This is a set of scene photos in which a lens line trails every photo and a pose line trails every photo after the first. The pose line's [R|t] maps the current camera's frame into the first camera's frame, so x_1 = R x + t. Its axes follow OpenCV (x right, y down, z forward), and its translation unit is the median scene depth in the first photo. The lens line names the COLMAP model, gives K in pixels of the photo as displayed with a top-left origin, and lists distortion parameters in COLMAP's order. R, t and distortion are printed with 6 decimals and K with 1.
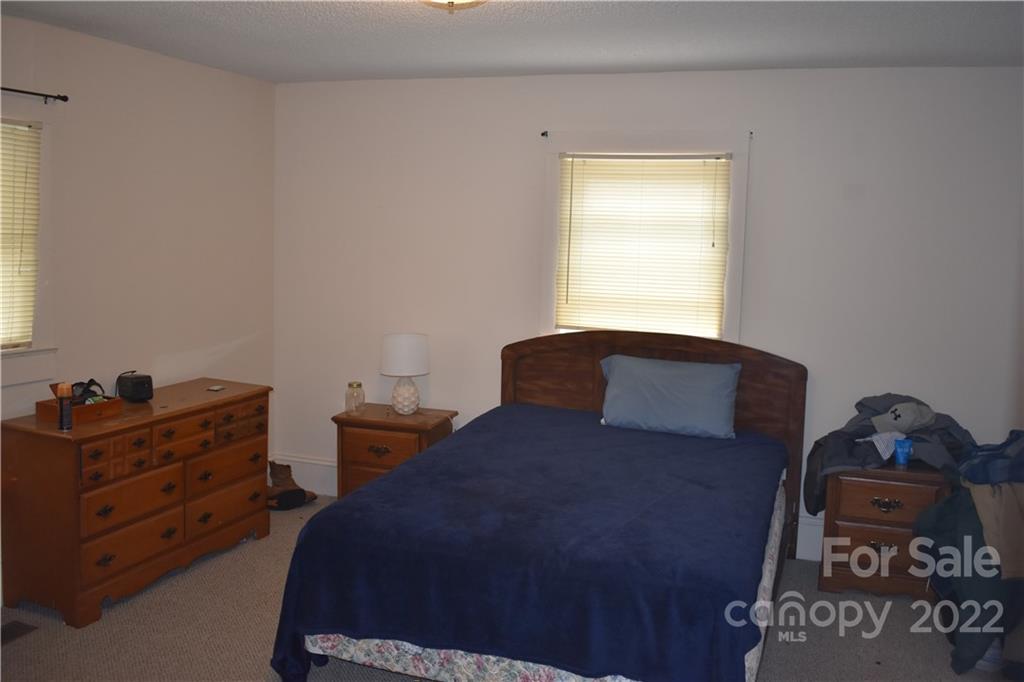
lens RADIAL K [[928.4, 0, 512.0], [0, 928.4, 341.0], [0, 0, 1]] dist [-0.046962, -0.002488]
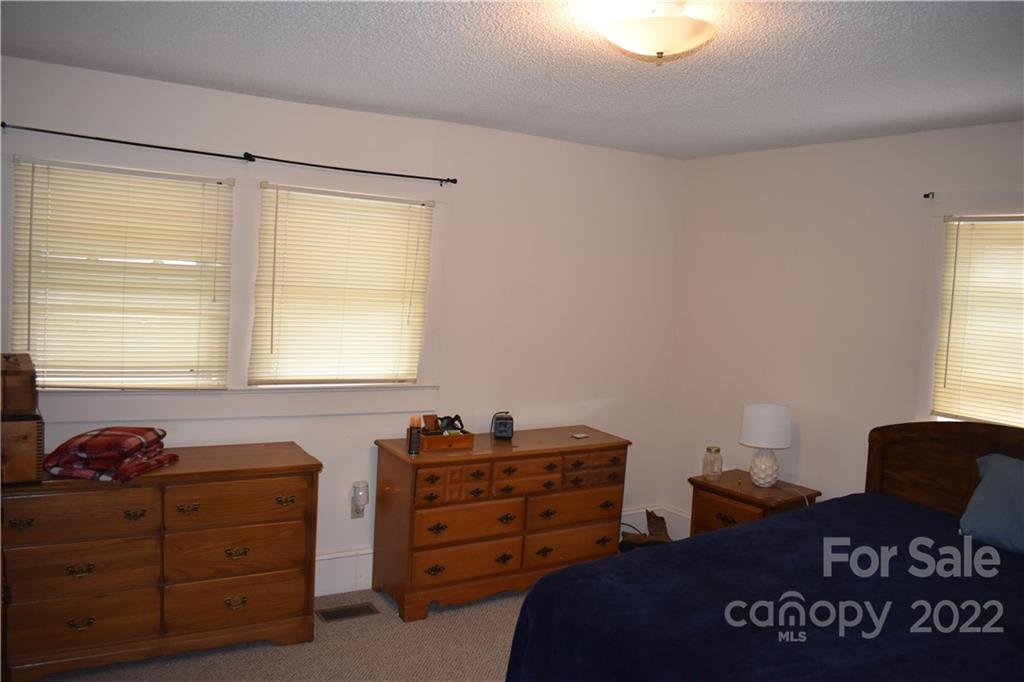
lens RADIAL K [[815.8, 0, 512.0], [0, 815.8, 341.0], [0, 0, 1]] dist [-0.077610, -0.003606]
pose [[0.795658, 0.056502, -0.603105, 0.207498], [-0.095649, 0.994869, -0.032982, -0.023121], [0.598146, 0.083929, 0.796980, 0.181106]]
